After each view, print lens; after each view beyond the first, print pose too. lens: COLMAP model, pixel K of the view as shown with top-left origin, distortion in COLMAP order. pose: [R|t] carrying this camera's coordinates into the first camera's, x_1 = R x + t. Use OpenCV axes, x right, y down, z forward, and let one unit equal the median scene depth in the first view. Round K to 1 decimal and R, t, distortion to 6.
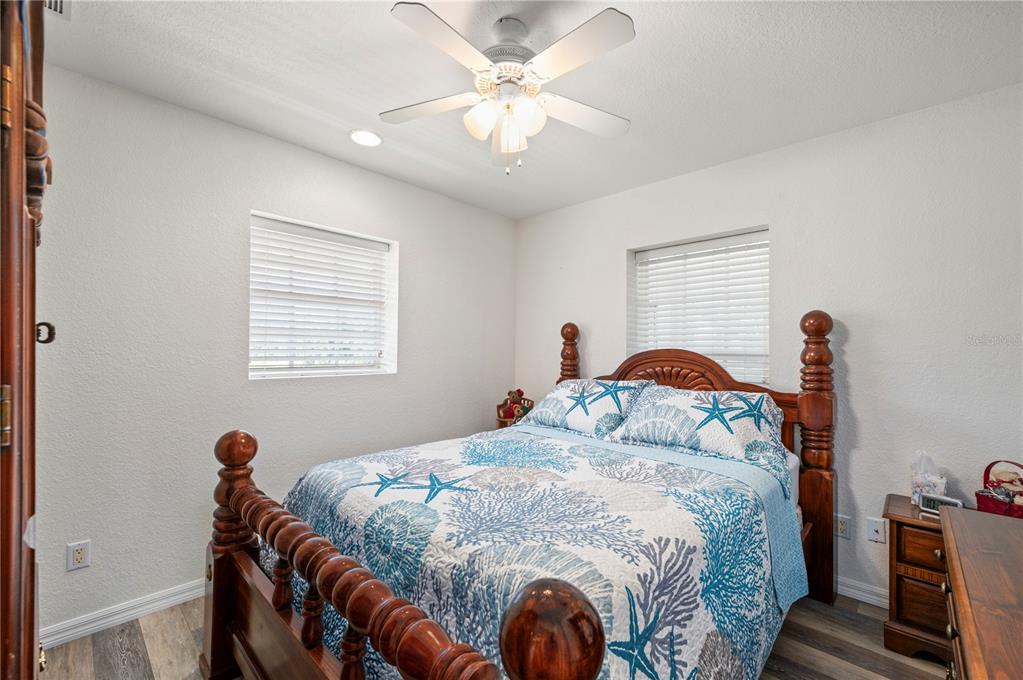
lens RADIAL K [[418.1, 0, 523.3], [0, 418.1, 349.2], [0, 0, 1]] dist [0.000091, -0.000013]
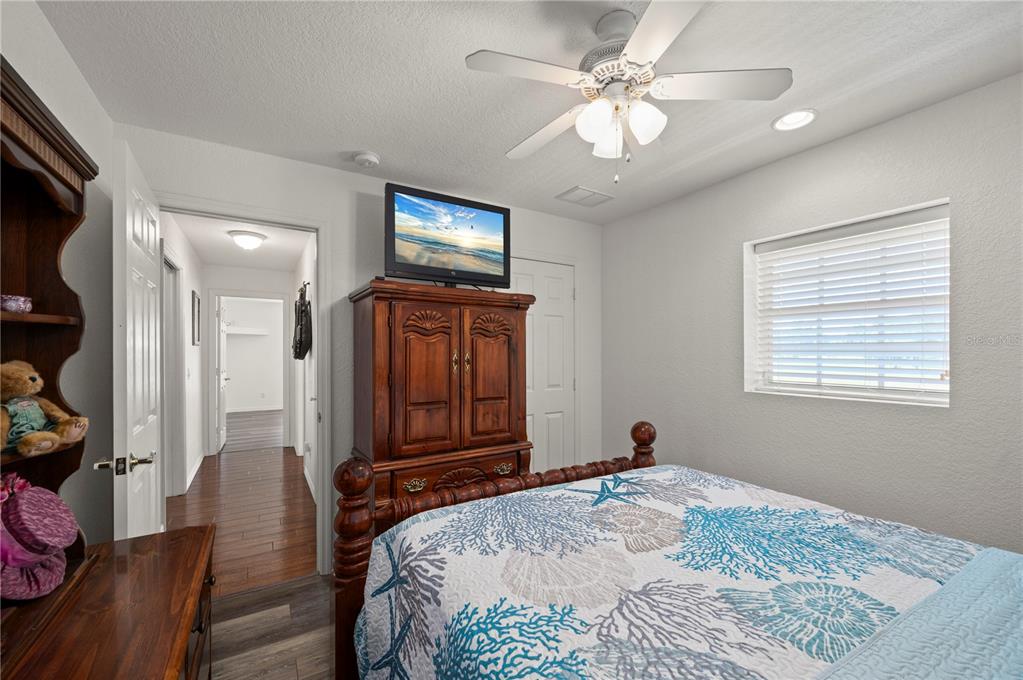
lens RADIAL K [[418.1, 0, 523.3], [0, 418.1, 349.2], [0, 0, 1]] dist [0.000091, -0.000013]
pose [[-0.250153, -0.010324, -0.968151, 0.905571], [-0.002812, 0.999947, -0.009936, -0.047440], [0.968202, 0.000237, -0.250169, 1.018181]]
